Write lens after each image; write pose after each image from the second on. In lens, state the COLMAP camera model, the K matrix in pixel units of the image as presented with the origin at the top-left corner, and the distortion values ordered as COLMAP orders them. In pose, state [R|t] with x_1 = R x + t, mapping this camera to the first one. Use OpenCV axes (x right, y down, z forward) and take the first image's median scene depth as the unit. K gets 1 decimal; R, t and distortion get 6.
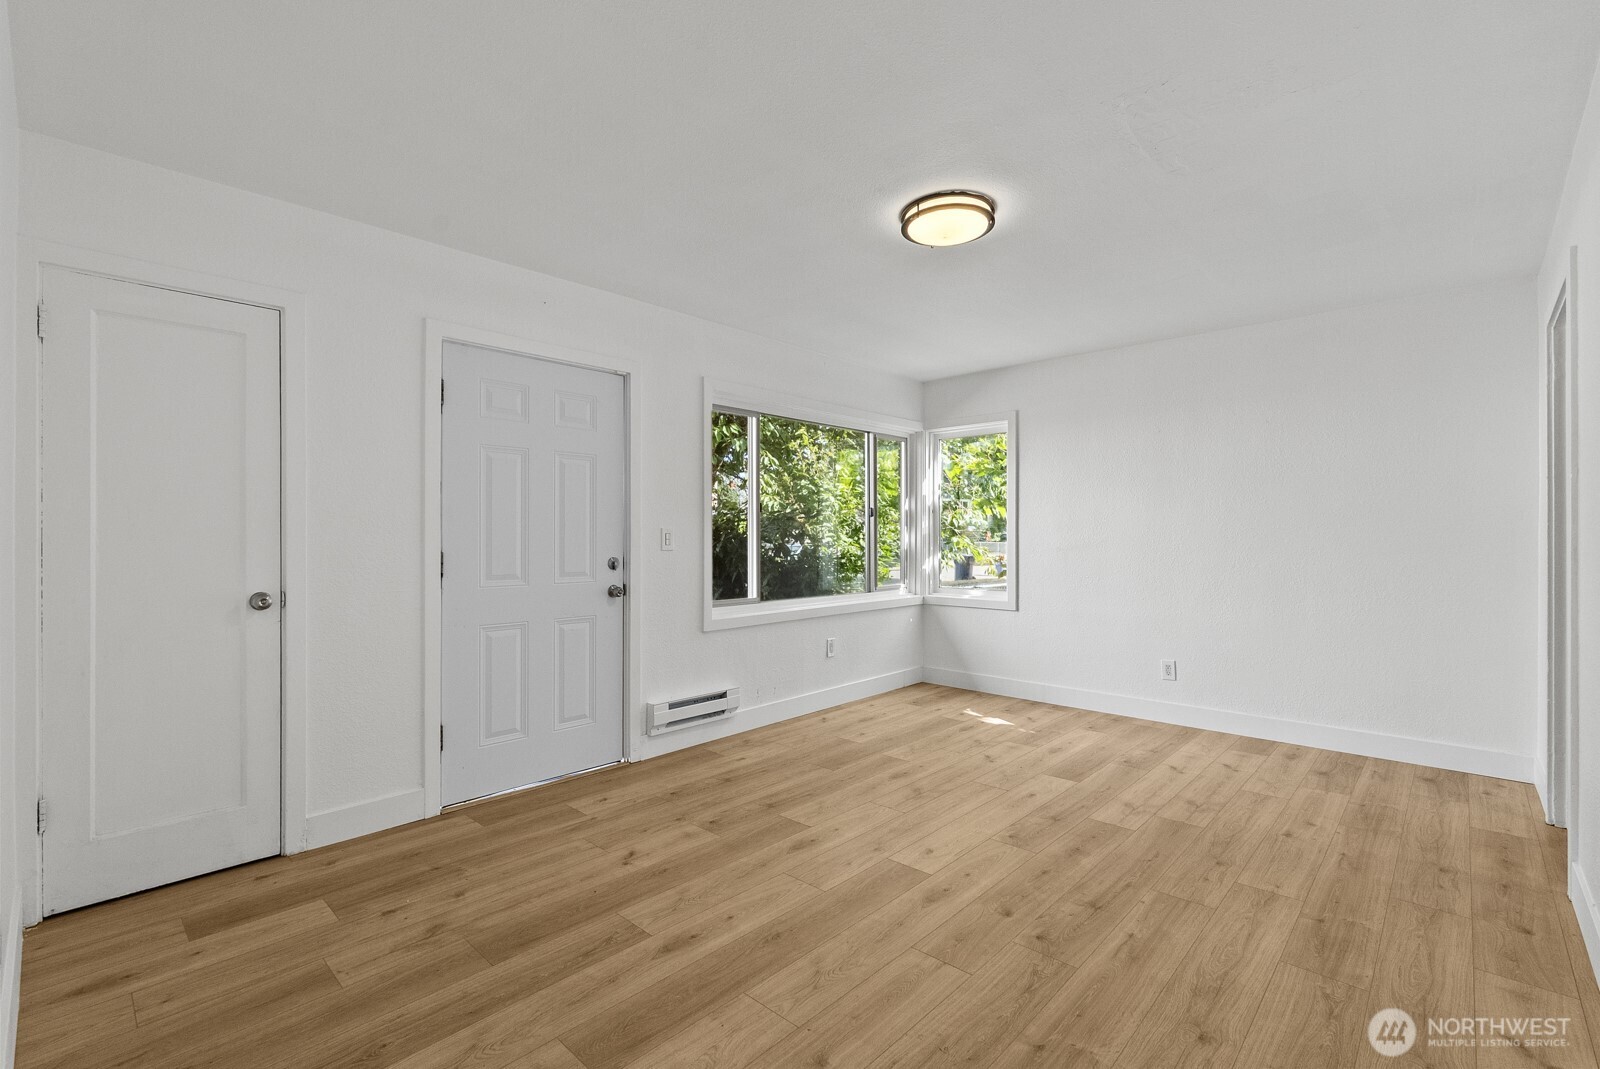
lens RADIAL K [[703.6, 0, 794.9], [0, 703.6, 538.4], [0, 0, 1]] dist [-0.003705, 0.000240]
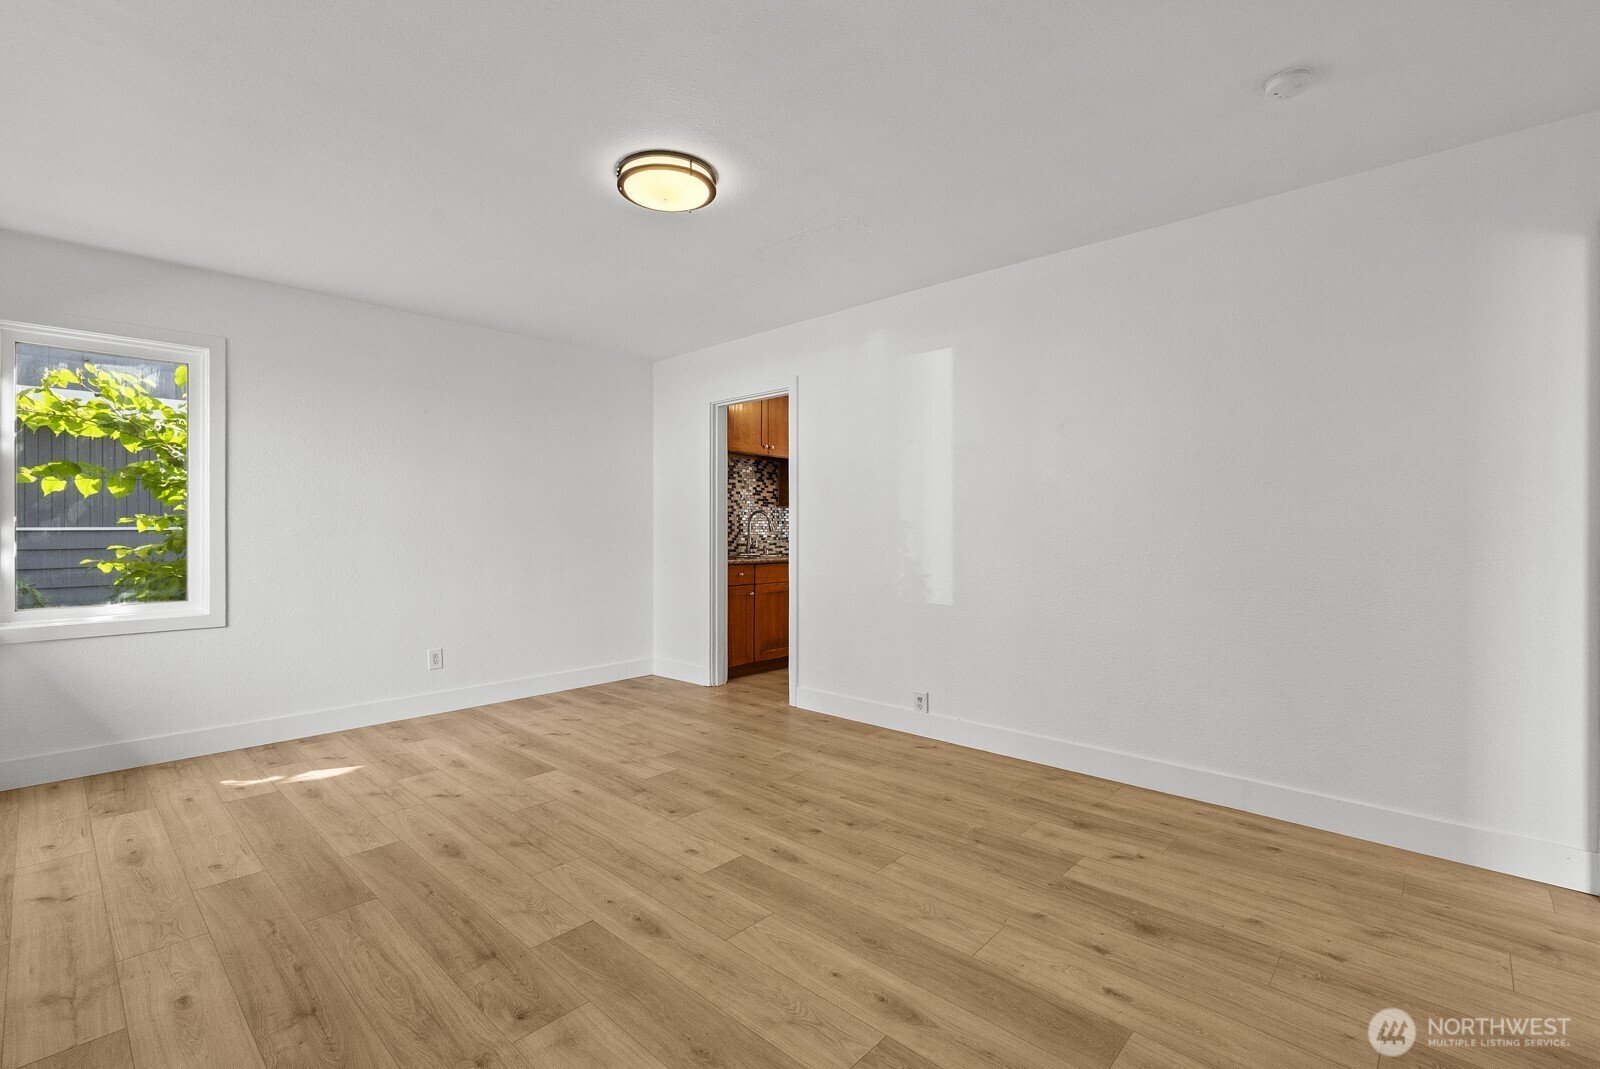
lens RADIAL K [[715.8, 0, 795.6], [0, 715.8, 552.3], [0, 0, 1]] dist [-0.003092, 0.000166]
pose [[-0.009519, -0.035772, 0.999315, -0.707253], [-0.002147, 0.999358, 0.035753, 0.007756], [-0.999952, -0.001805, -0.009590, 0.813037]]
